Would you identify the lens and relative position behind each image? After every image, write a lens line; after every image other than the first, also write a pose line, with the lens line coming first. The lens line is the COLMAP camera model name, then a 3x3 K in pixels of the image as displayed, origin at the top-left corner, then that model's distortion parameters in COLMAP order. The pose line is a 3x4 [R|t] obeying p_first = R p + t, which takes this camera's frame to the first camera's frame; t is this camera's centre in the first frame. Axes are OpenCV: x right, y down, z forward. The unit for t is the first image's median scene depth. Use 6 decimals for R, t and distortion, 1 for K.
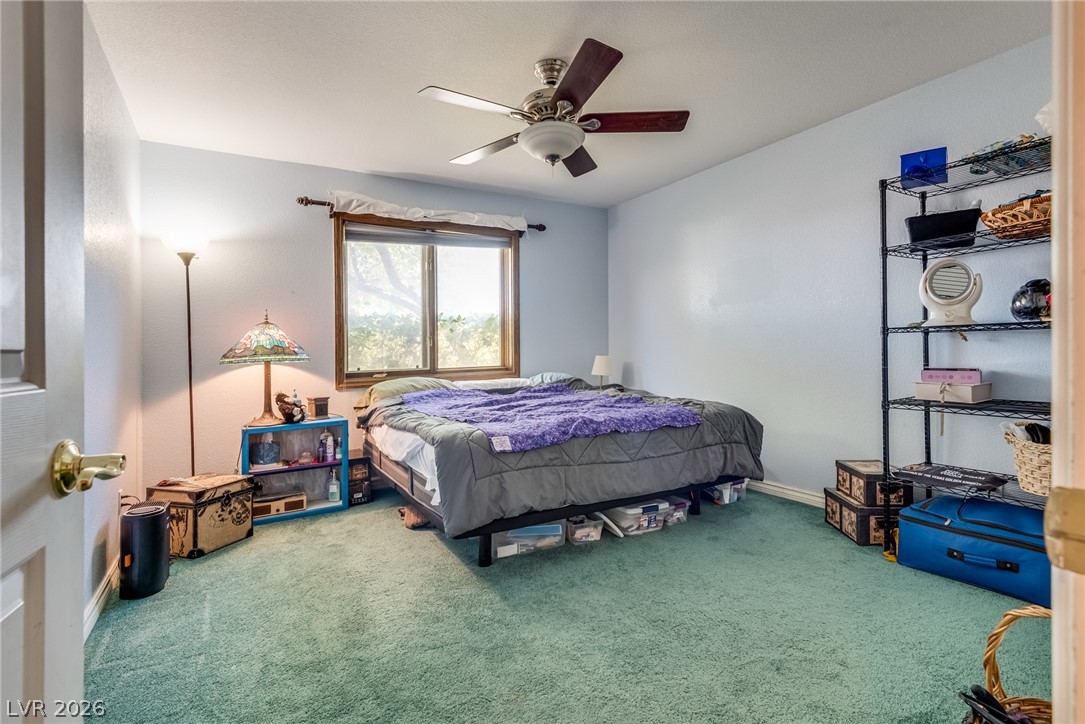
lens RADIAL K [[504.9, 0, 529.3], [0, 504.9, 349.5], [0, 0, 1]] dist [0.014087, -0.001000]
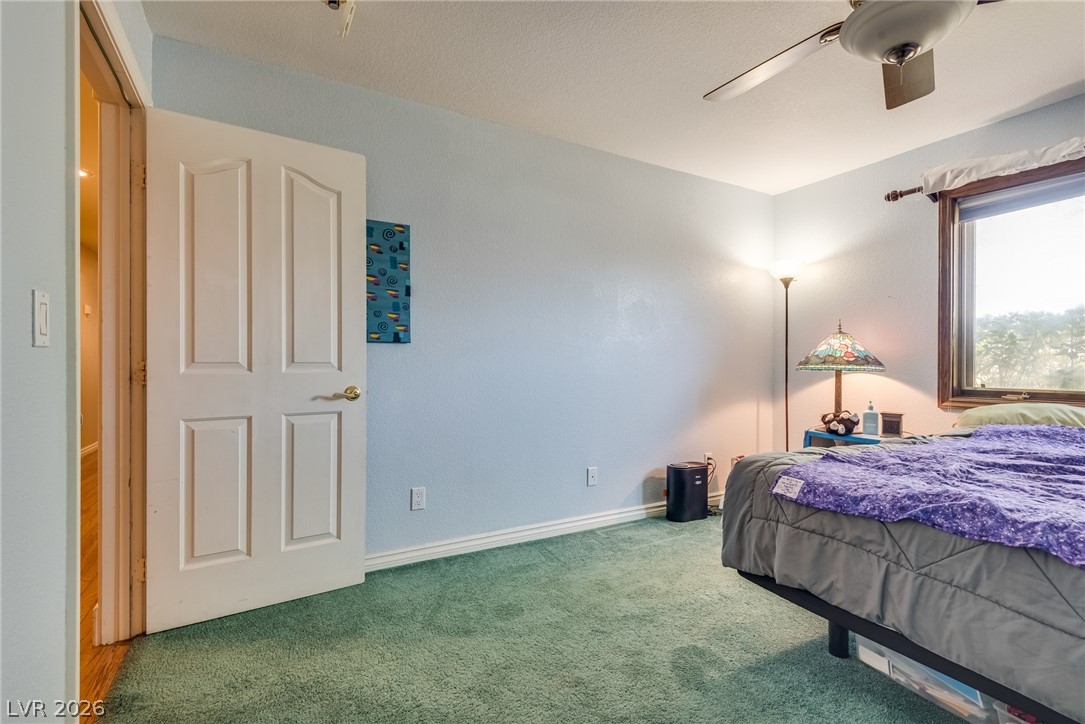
lens RADIAL K [[460.7, 0, 543.6], [0, 460.7, 355.5], [0, 0, 1]] dist [0.000222, -0.000180]
pose [[0.034908, 0.007432, -0.999363, 0.392657], [-0.003255, 0.999968, 0.007322, -0.011243], [0.999385, 0.002997, 0.034931, 0.372195]]
